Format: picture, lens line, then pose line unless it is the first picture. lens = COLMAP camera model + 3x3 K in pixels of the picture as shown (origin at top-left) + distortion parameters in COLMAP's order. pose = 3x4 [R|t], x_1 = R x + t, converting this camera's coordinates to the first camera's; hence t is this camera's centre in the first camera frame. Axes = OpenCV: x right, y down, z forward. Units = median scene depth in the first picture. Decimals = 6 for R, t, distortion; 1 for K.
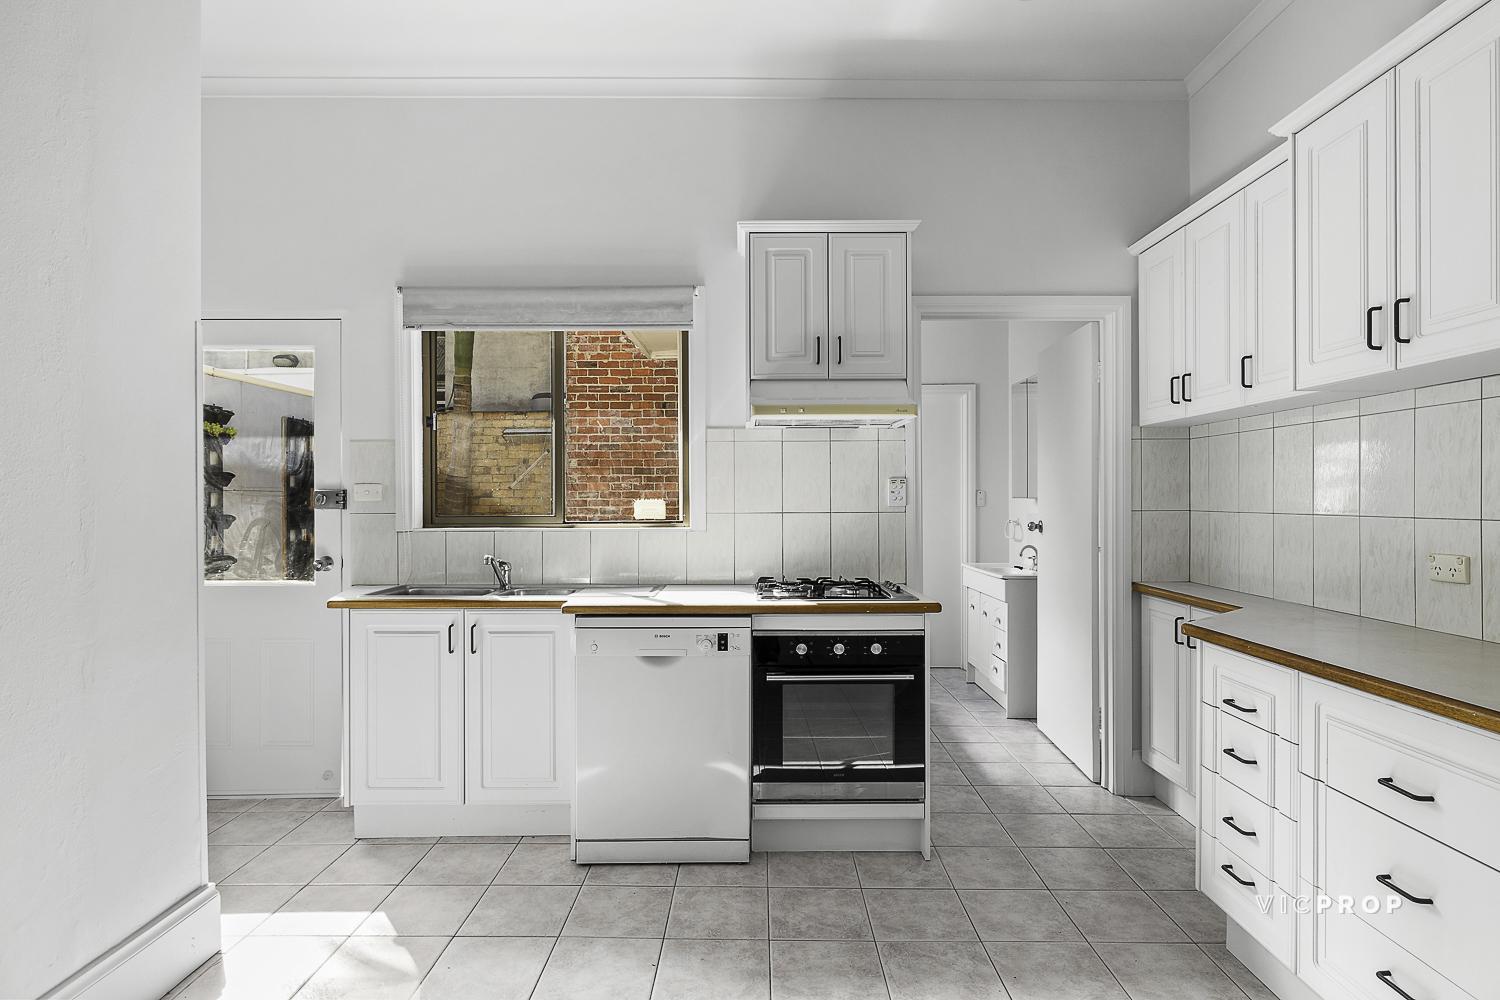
lens RADIAL K [[791.1, 0, 755.1], [0, 791.1, 503.6], [0, 0, 1]] dist [0.001989, 0.000266]
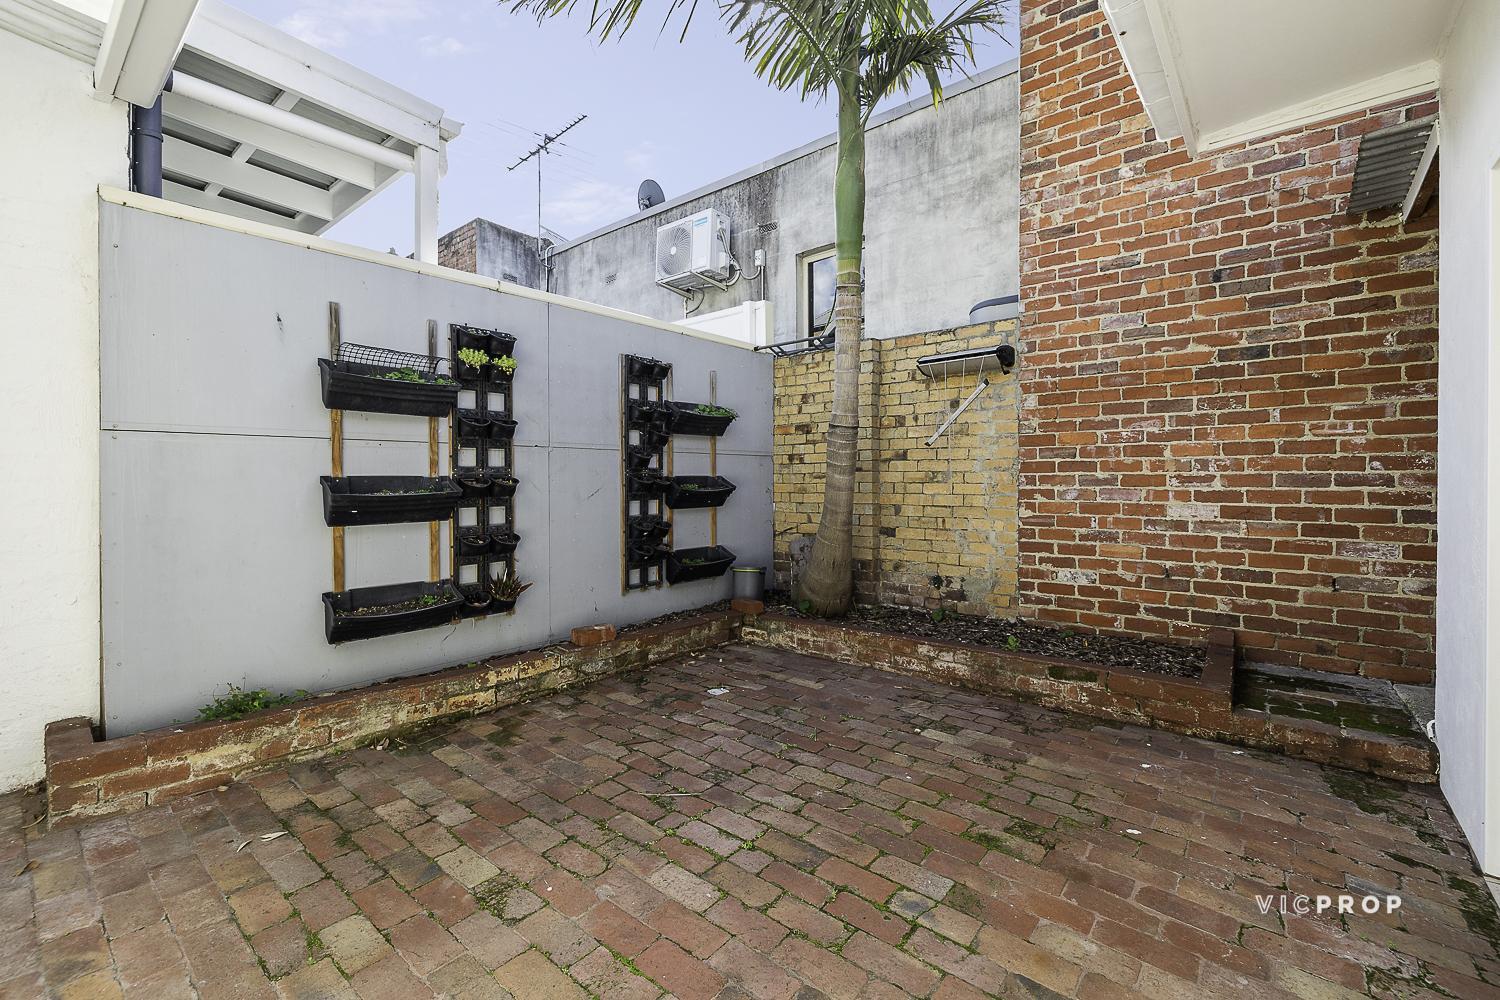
lens RADIAL K [[635.8, 0, 746.7], [0, 635.8, 482.0], [0, 0, 1]] dist [-0.000794, 0.000065]
pose [[0.770813, 0.004898, -0.637043, -0.086875], [-0.002853, 0.999987, 0.004236, 0.009395], [0.637055, -0.001448, 0.770817, 0.484657]]
